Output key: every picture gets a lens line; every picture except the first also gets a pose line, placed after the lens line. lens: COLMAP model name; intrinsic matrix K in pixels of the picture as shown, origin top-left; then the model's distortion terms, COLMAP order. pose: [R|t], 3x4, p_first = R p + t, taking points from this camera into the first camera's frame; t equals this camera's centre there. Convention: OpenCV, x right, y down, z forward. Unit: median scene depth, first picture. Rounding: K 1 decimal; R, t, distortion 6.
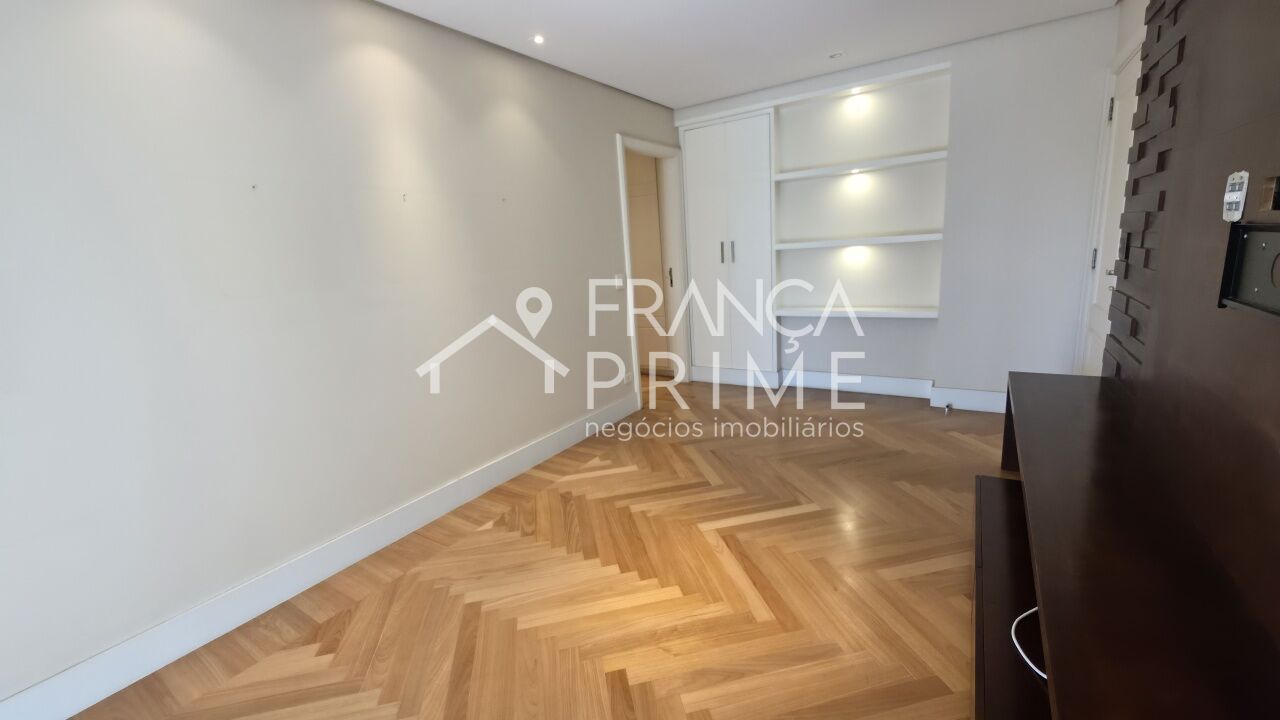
lens RADIAL K [[512.9, 0, 640.0], [0, 512.9, 360.0], [0, 0, 1]] dist [0.000882, -0.000046]
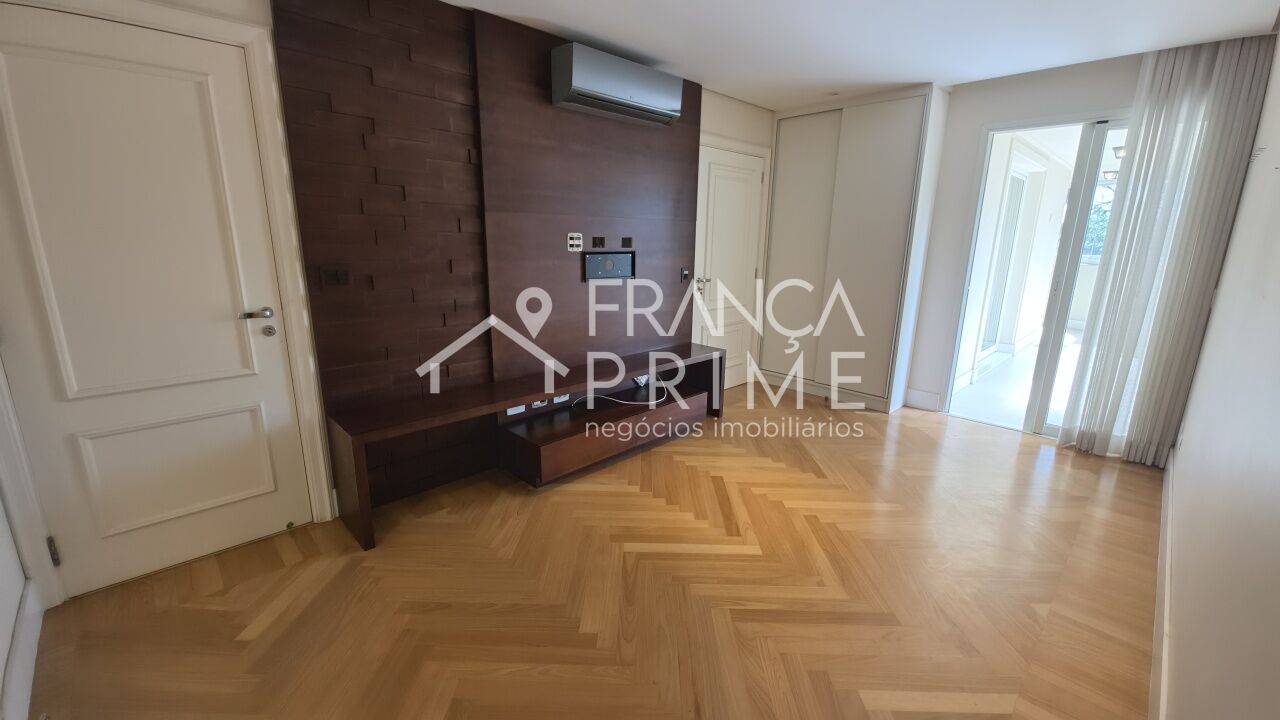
lens RADIAL K [[512.9, 0, 640.0], [0, 512.9, 360.0], [0, 0, 1]] dist [0.000882, -0.000046]
pose [[-0.974682, 0.007086, 0.223481, 0.076602], [0.102072, 0.903373, 0.416532, -0.267328], [-0.198935, 0.428798, -0.881225, 1.127837]]
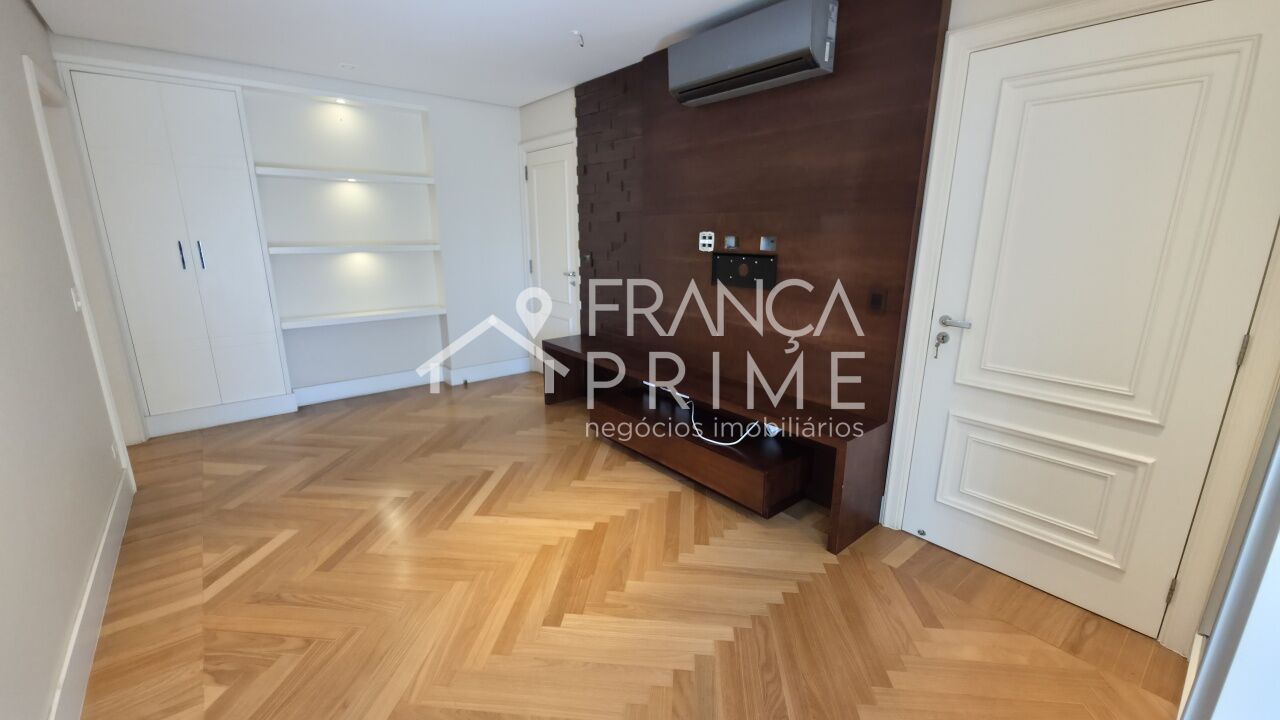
lens RADIAL K [[512.9, 0, 640.0], [0, 512.9, 360.0], [0, 0, 1]] dist [0.000882, -0.000046]
pose [[0.294076, -0.164915, 0.941447, -0.451276], [0.179842, 0.976955, 0.114958, -0.030733], [-0.938710, 0.135506, 0.316957, 0.186320]]
